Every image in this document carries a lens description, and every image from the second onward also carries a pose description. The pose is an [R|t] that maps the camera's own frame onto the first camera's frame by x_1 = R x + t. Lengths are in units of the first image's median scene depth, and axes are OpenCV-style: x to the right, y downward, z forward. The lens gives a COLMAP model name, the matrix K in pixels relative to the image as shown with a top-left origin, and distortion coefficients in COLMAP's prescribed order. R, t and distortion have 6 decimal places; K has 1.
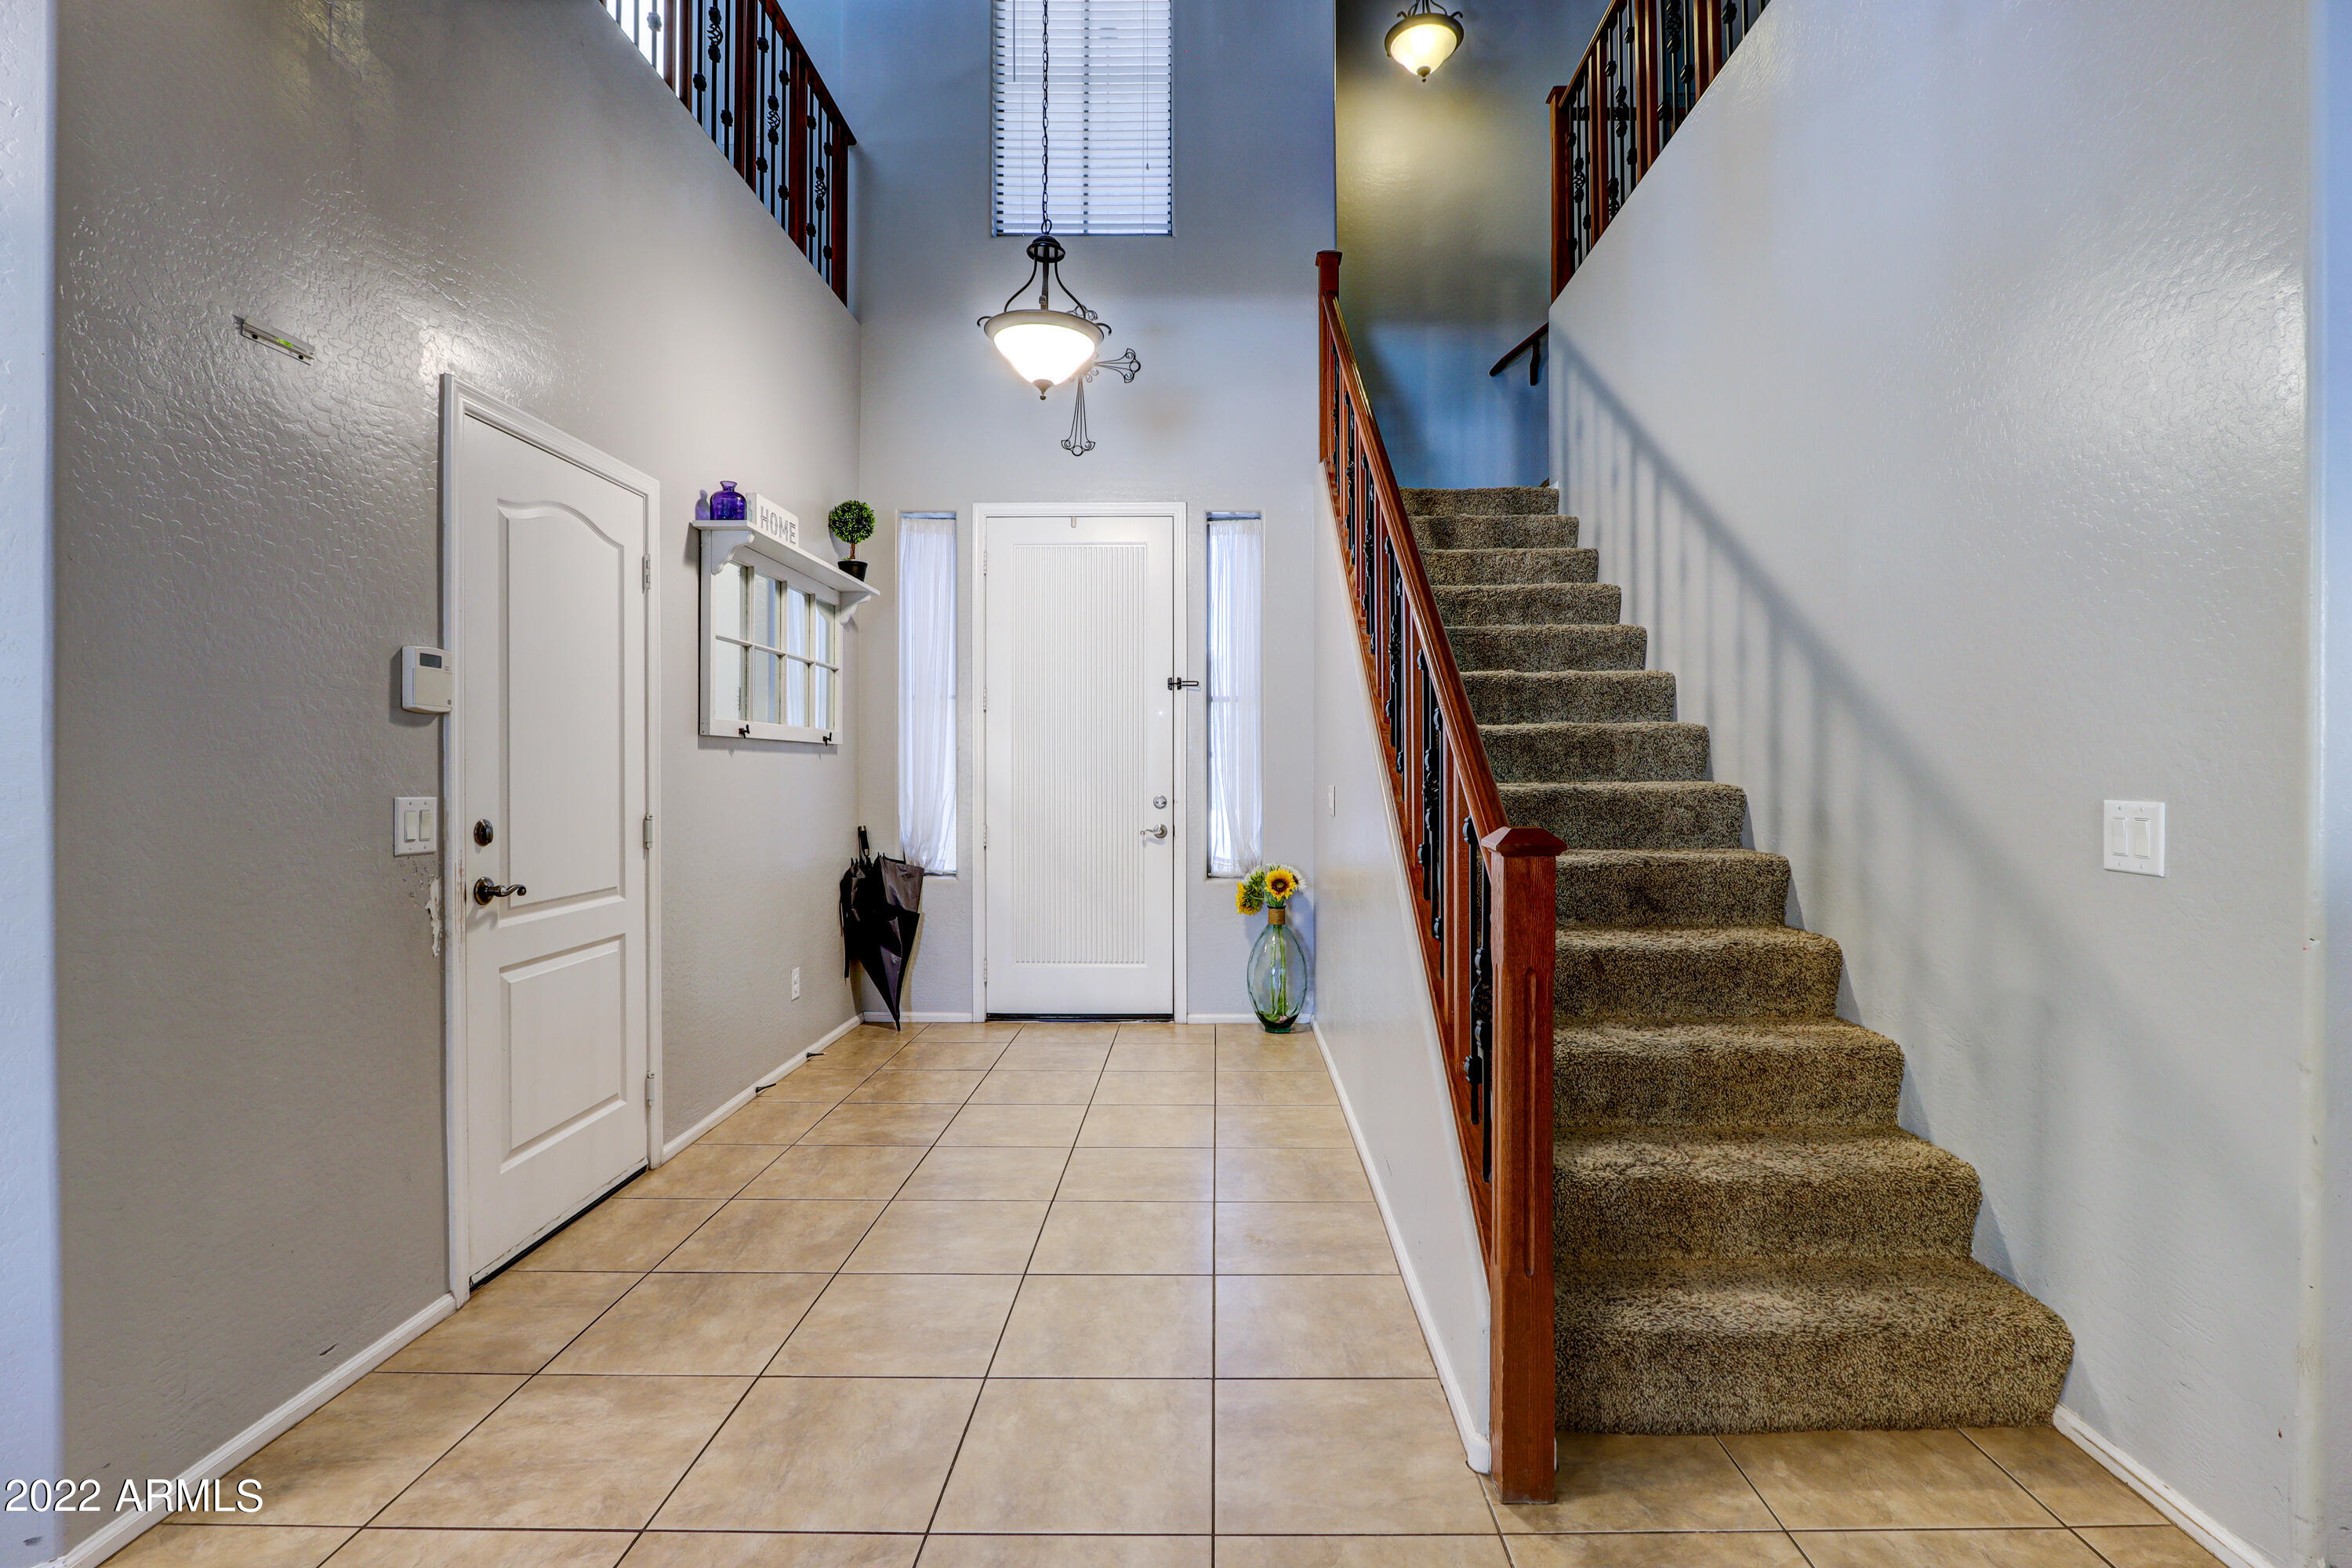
lens RADIAL K [[1096.0, 0, 1228.9], [0, 1096.0, 769.2], [0, 0, 1]] dist [-0.026057, 0.004145]
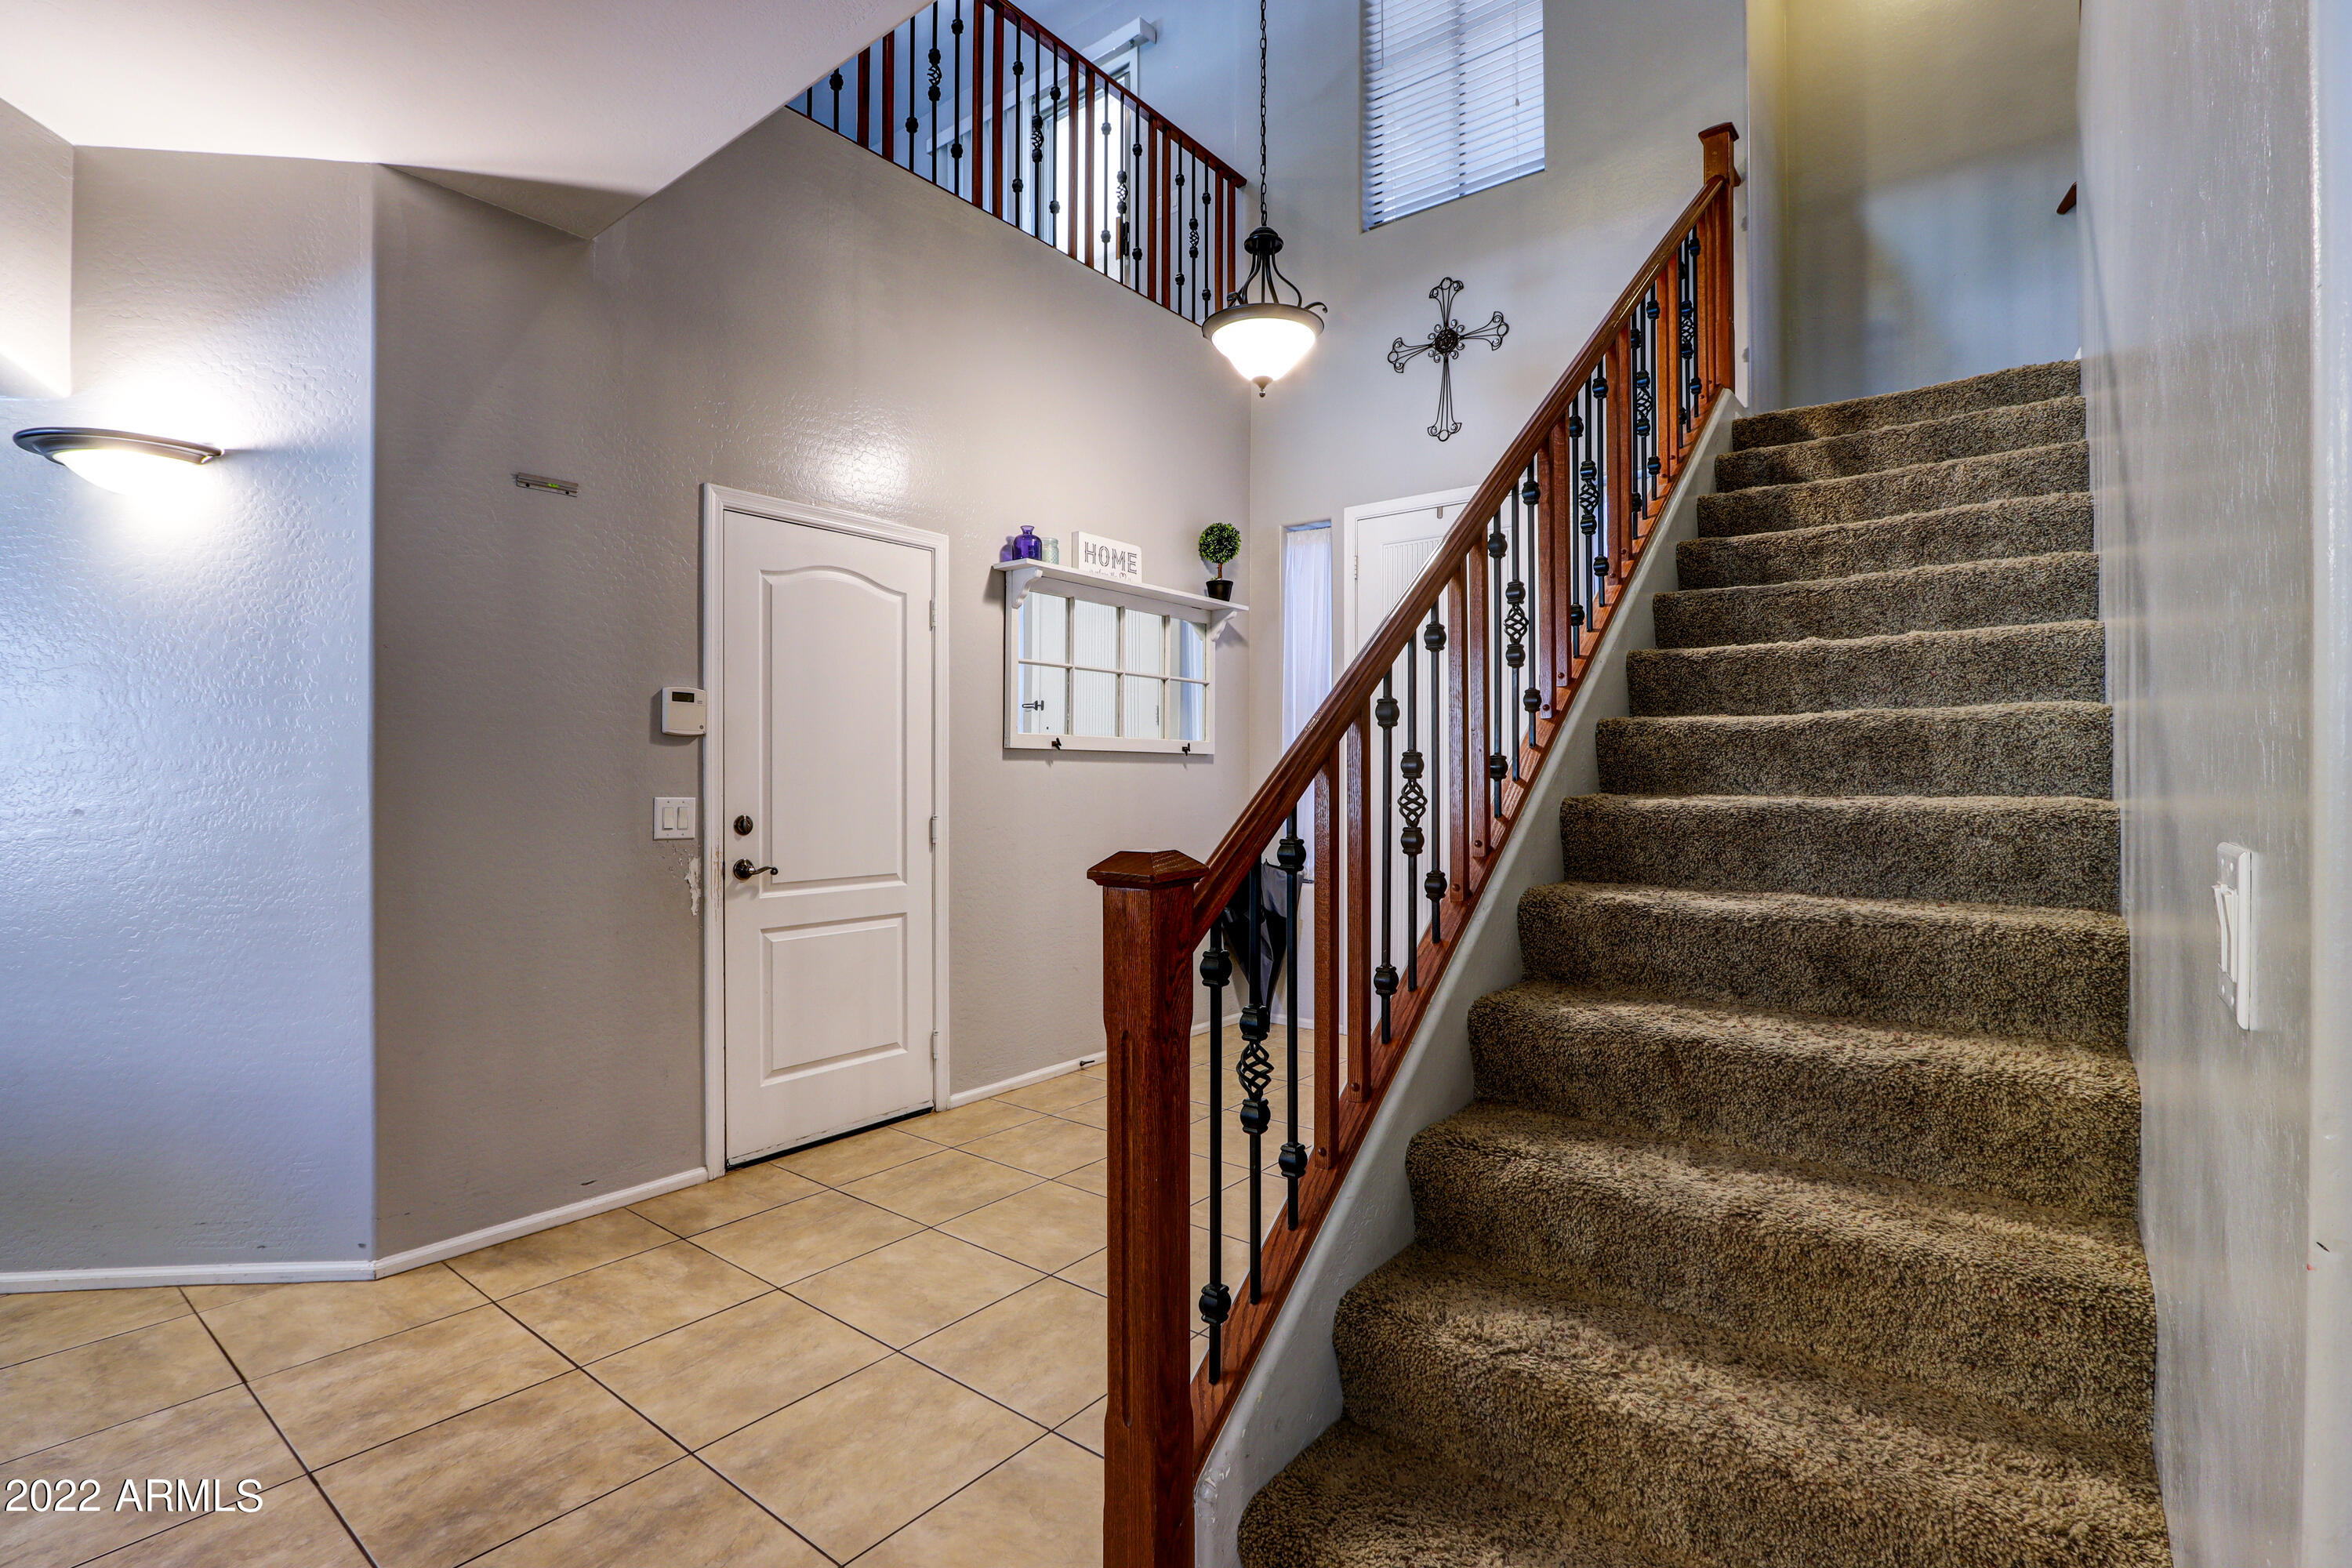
lens RADIAL K [[1096.0, 0, 1198.6], [0, 1096.0, 776.3], [0, 0, 1]] dist [-0.026057, 0.004145]
pose [[0.787901, -0.000692, -0.615802, 0.381880], [-0.000434, 0.999998, -0.001679, 0.000791], [0.615802, 0.001590, 0.787899, 0.199403]]
